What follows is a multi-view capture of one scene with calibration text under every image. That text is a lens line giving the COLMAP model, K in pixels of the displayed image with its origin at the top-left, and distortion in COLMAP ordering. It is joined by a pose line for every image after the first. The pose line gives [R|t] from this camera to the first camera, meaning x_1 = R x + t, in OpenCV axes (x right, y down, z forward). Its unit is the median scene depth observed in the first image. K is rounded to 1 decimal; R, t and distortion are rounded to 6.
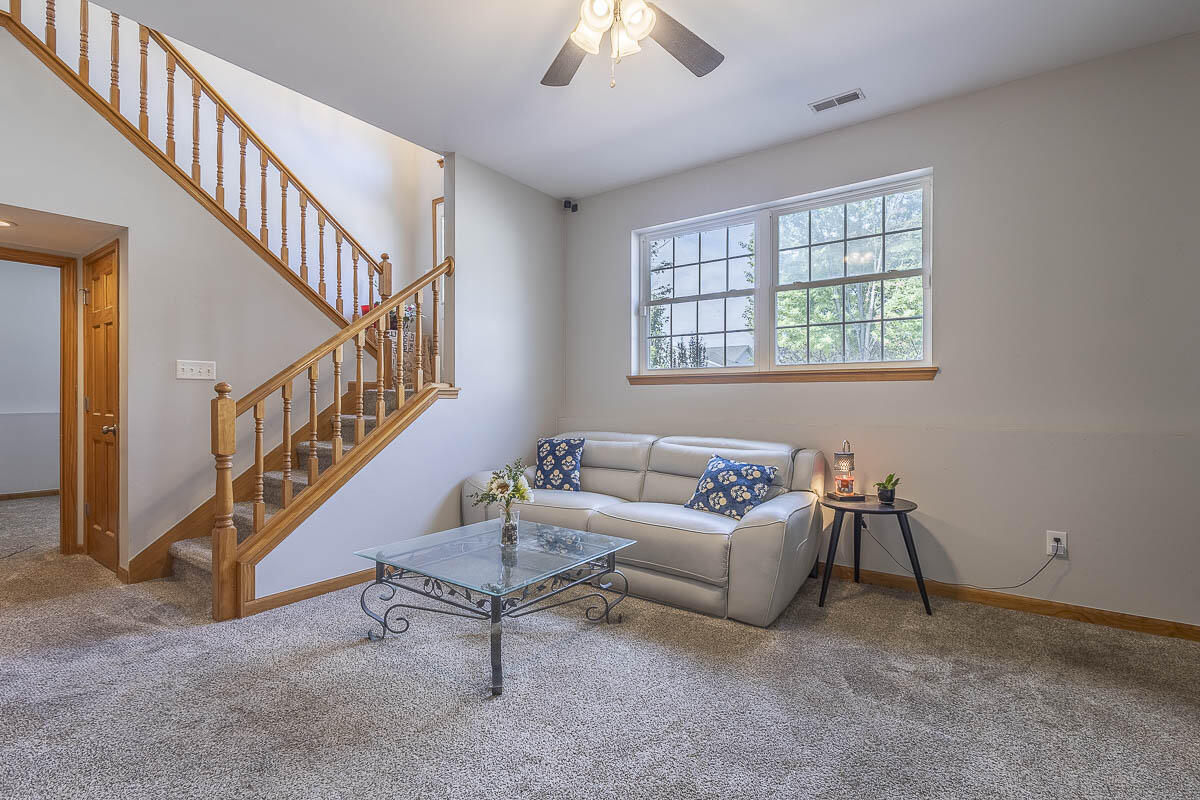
lens RADIAL K [[548.8, 0, 597.7], [0, 548.8, 398.4], [0, 0, 1]] dist [0.007592, -0.001080]
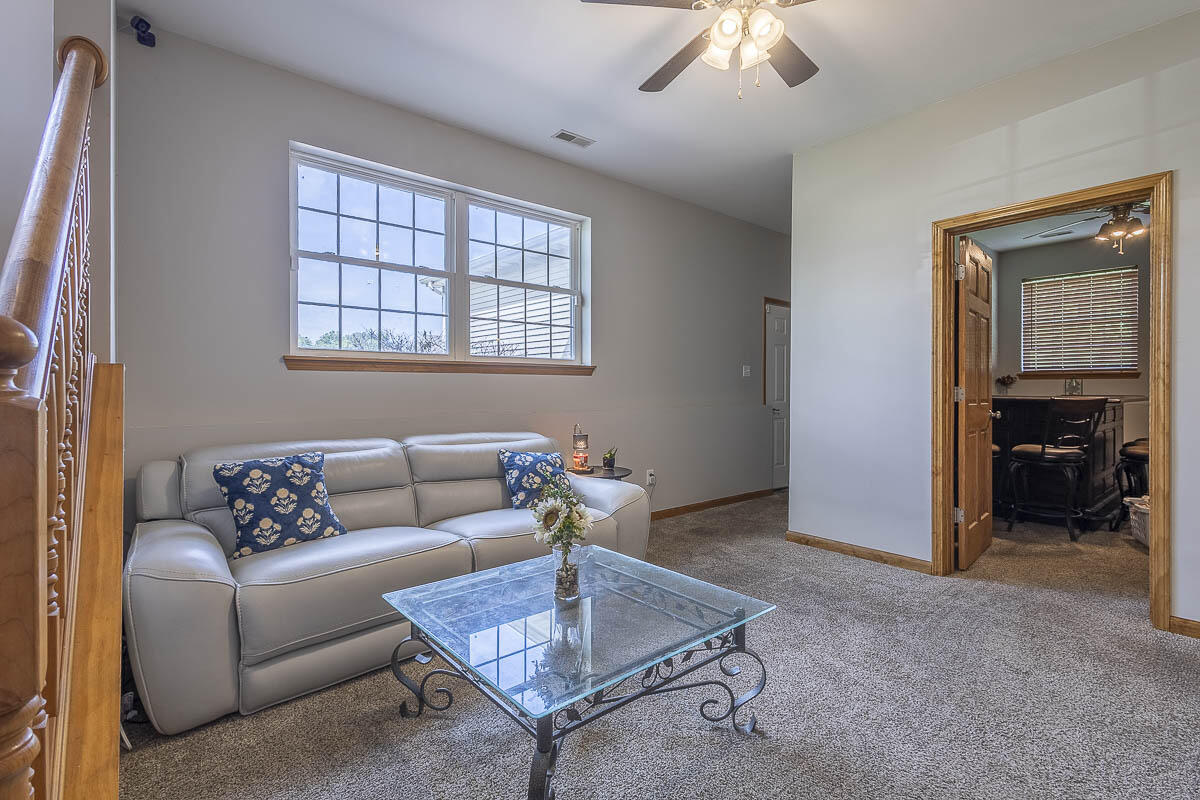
lens RADIAL K [[548.8, 0, 596.6], [0, 548.8, 389.3], [0, 0, 1]] dist [0.007592, -0.001080]
pose [[0.240503, 0.002855, 0.970644, -0.580157], [0.004885, 0.999979, -0.004152, 0.004678], [-0.970636, 0.005740, 0.240484, 0.551517]]
